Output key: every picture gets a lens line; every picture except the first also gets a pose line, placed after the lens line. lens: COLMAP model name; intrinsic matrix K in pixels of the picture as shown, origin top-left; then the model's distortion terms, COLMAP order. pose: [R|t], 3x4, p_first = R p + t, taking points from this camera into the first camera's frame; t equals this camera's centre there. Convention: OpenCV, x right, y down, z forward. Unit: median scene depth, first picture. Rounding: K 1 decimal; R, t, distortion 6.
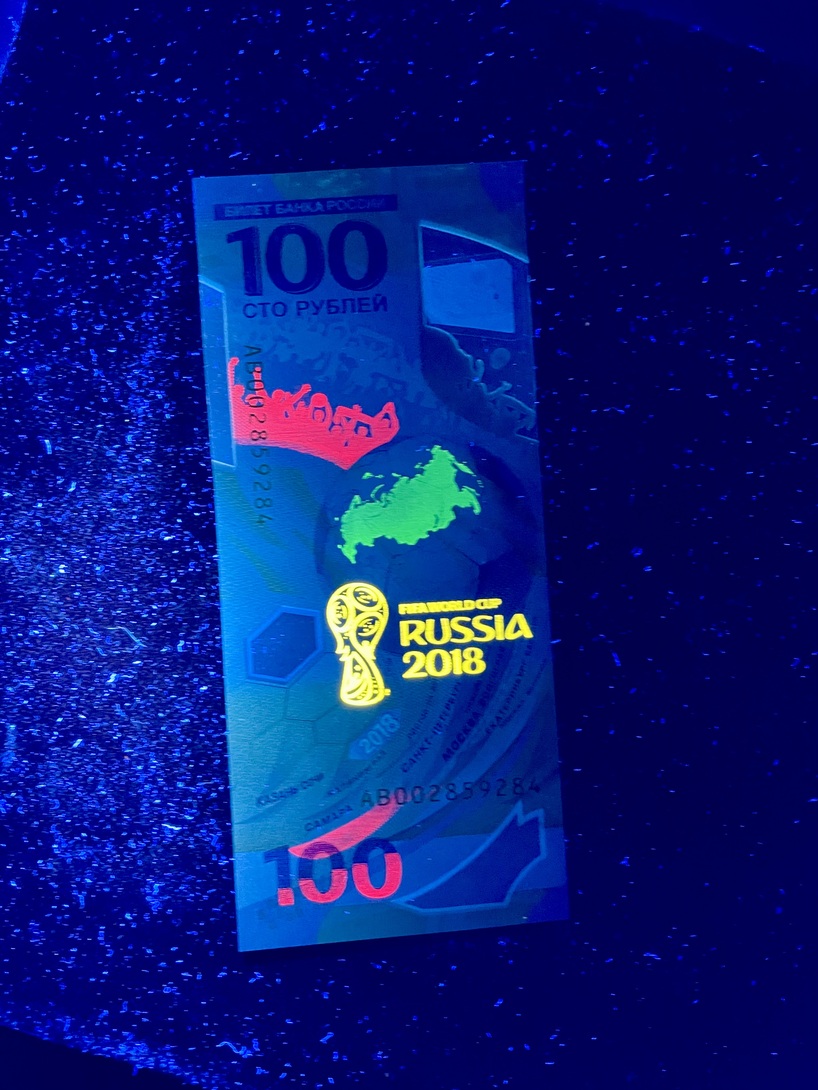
lens RADIAL K [[857.3, 0, 410.2], [0, 857.3, 541.7], [0, 0, 1]] dist [-0.011578, -0.000790]
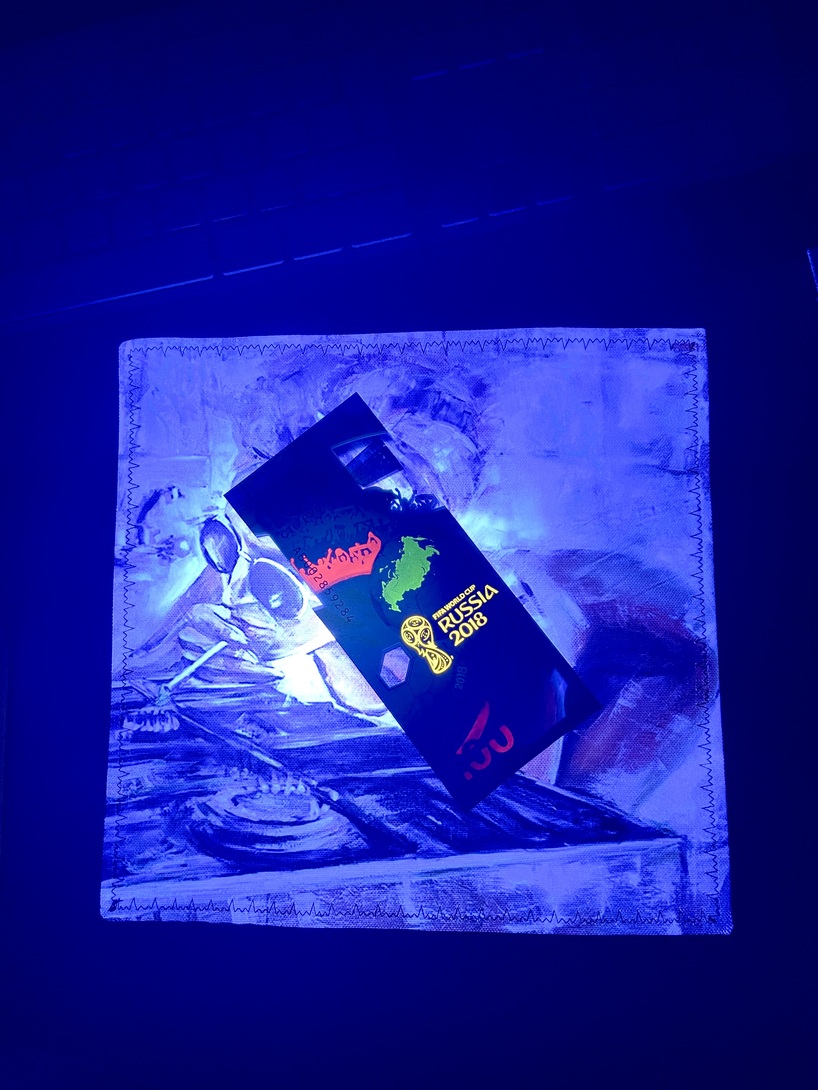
lens RADIAL K [[827.5, 0, 408.0], [0, 827.5, 547.1], [0, 0, 1]] dist [0.003019, 0.000138]
pose [[0.826384, -0.562440, -0.027422, 0.081077], [0.560713, 0.826379, -0.051952, 0.011513], [0.051881, 0.027557, 0.998273, -0.868279]]
